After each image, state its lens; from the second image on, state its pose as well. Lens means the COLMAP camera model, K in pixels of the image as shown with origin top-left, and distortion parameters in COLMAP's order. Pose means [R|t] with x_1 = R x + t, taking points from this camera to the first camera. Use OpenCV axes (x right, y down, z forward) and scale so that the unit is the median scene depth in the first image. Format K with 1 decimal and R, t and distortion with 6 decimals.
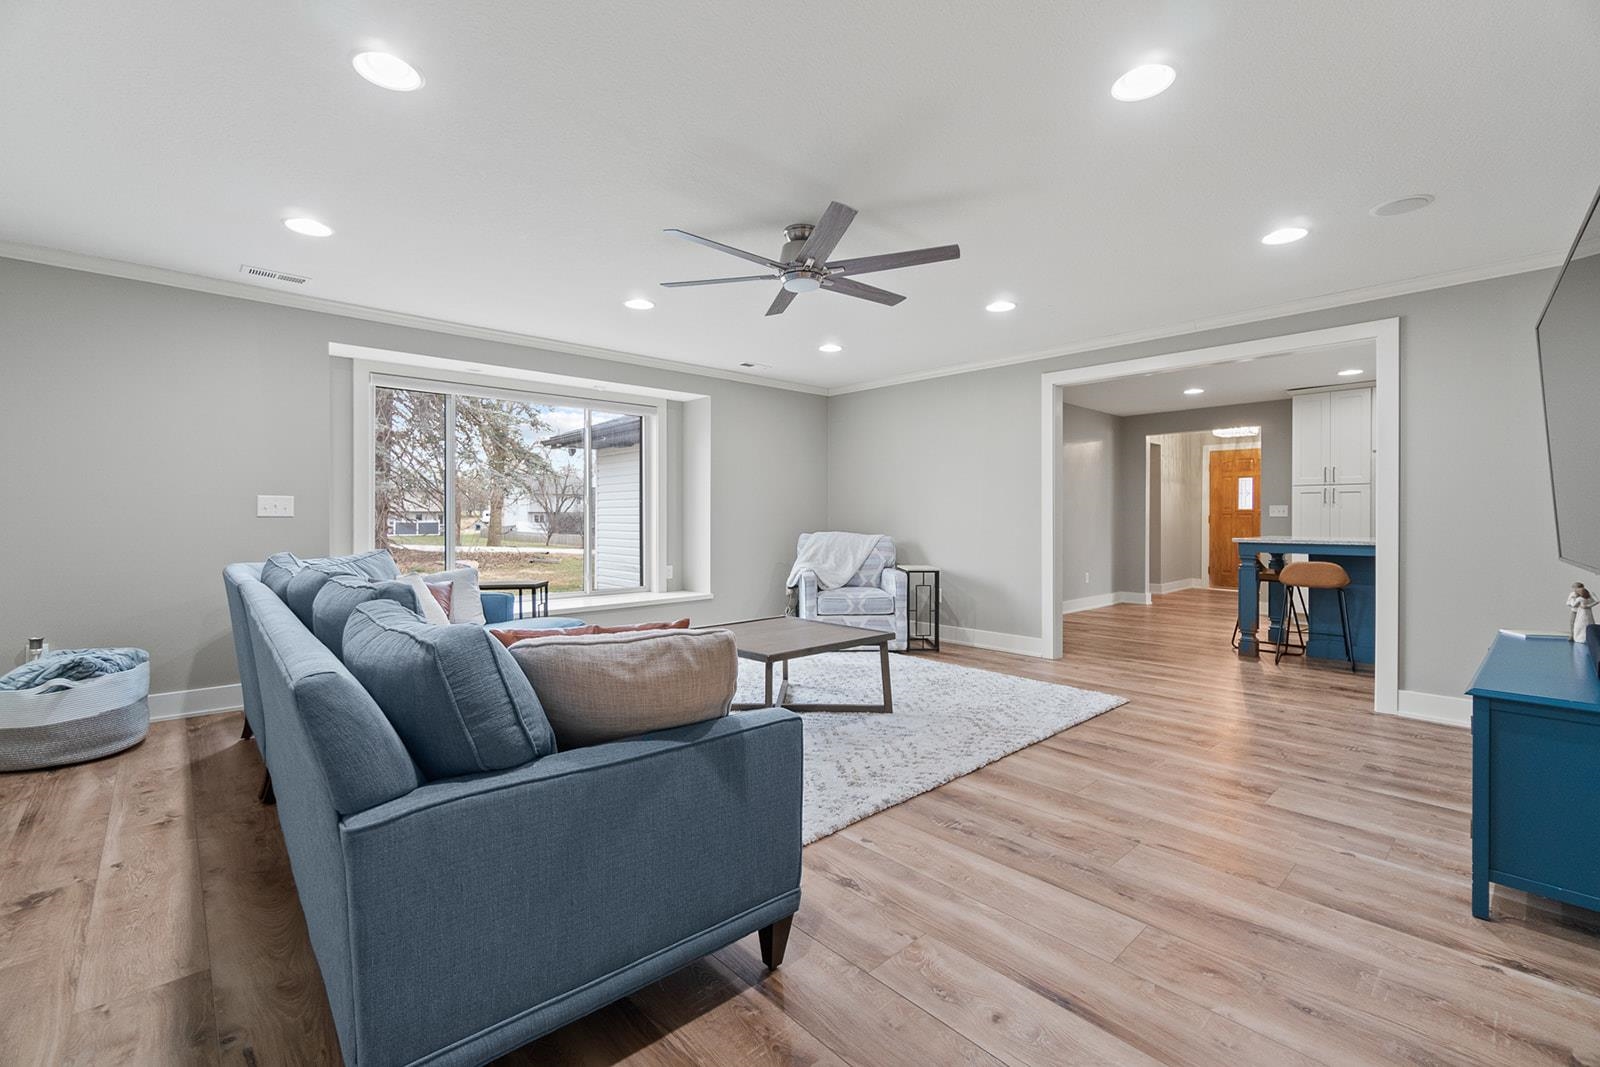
lens RADIAL K [[680.8, 0, 798.9], [0, 680.8, 526.0], [0, 0, 1]] dist [-0.001094, -0.000145]
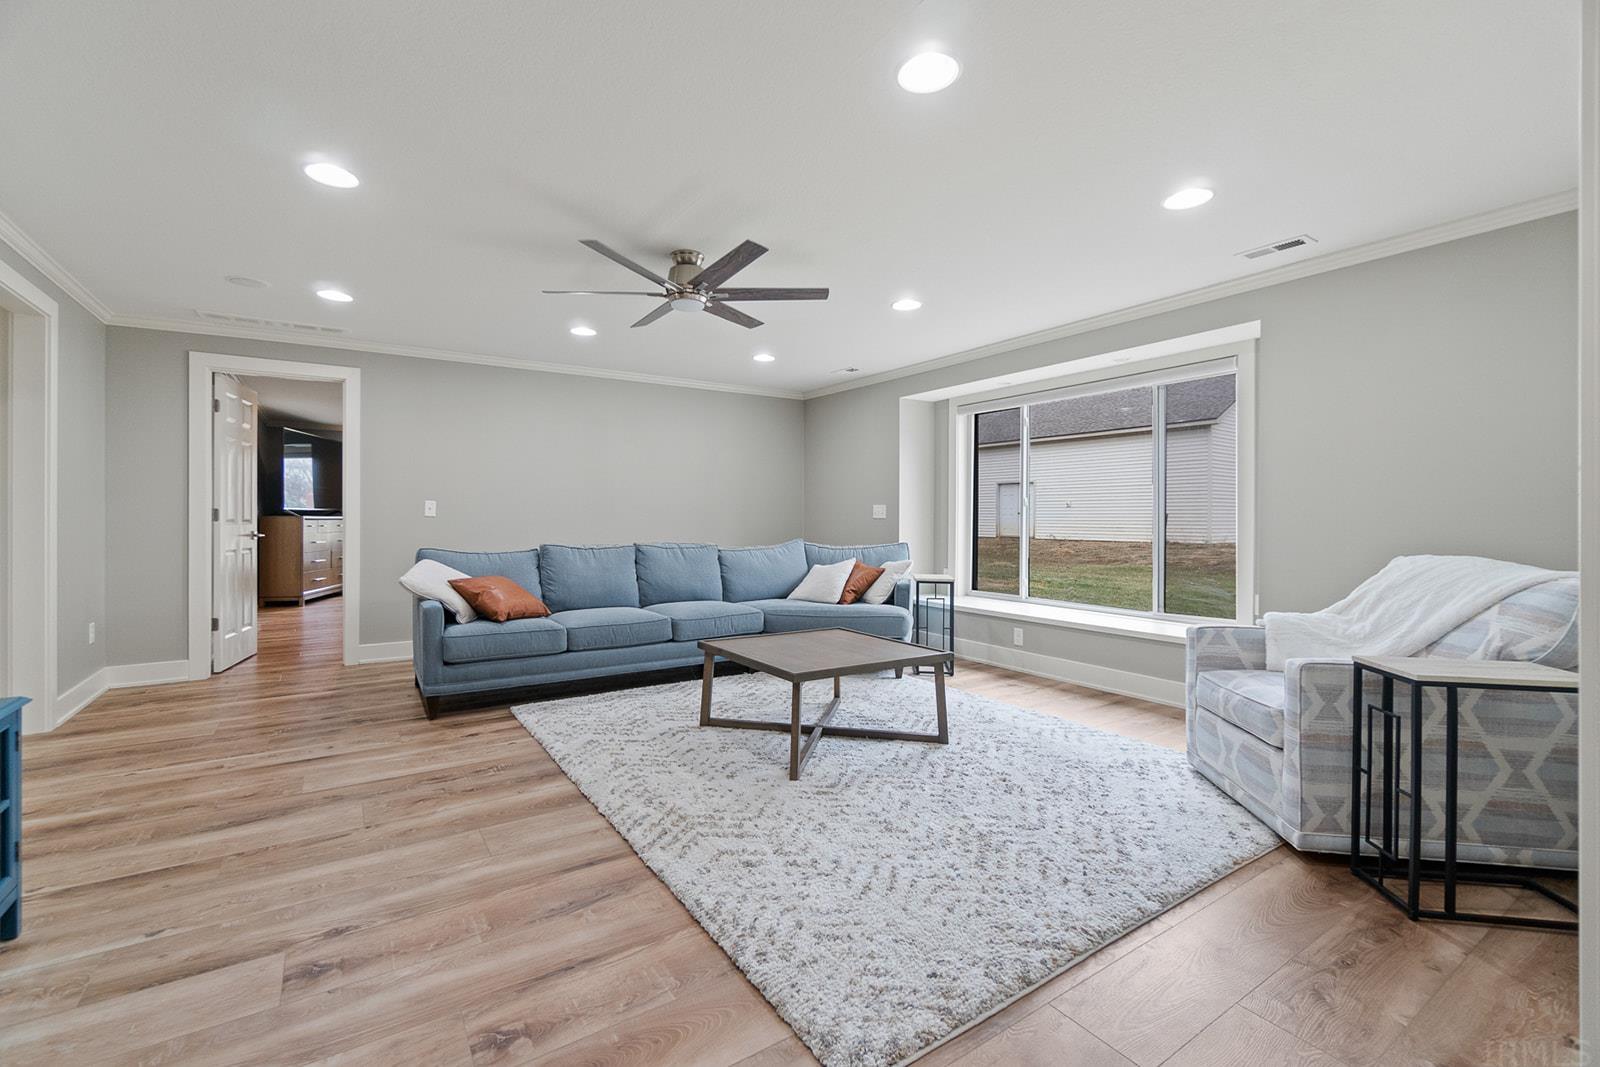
lens RADIAL K [[680.8, 0, 798.7], [0, 680.8, 522.1], [0, 0, 1]] dist [-0.001094, -0.000145]
pose [[-0.150513, 0.010772, -0.988549, 1.319479], [-0.013391, 0.999827, 0.012934, -0.036029], [0.988517, 0.015184, -0.150343, 1.661658]]
